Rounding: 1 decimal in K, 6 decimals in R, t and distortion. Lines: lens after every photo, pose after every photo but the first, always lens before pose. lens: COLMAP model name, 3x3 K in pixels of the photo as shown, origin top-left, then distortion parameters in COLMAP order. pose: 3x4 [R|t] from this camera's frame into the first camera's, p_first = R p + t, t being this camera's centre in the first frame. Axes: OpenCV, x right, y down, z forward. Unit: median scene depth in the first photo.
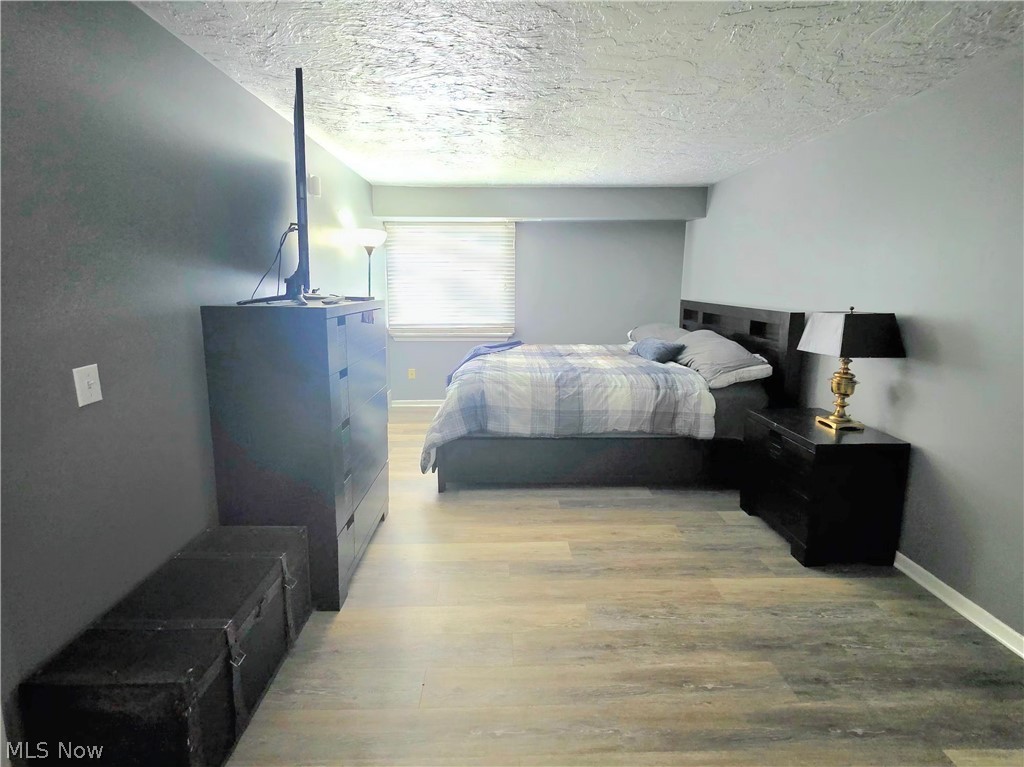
lens RADIAL K [[437.2, 0, 482.9], [0, 437.2, 347.7], [0, 0, 1]] dist [-0.001191, -0.000362]
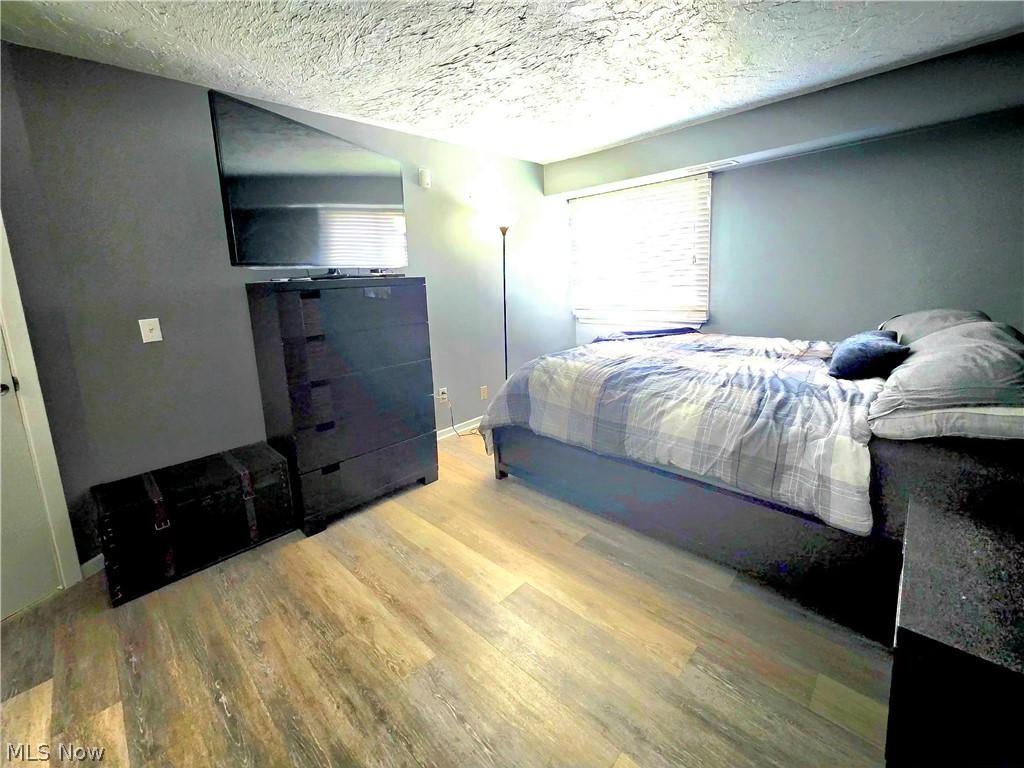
lens RADIAL K [[414.5, 0, 490.8], [0, 414.5, 338.9], [0, 0, 1]] dist [0.000825, 0.000048]
pose [[0.717522, 0.072947, -0.692705, 0.534074], [-0.058653, 0.997296, 0.044269, -0.013514], [0.694062, 0.008865, 0.719861, 0.360311]]
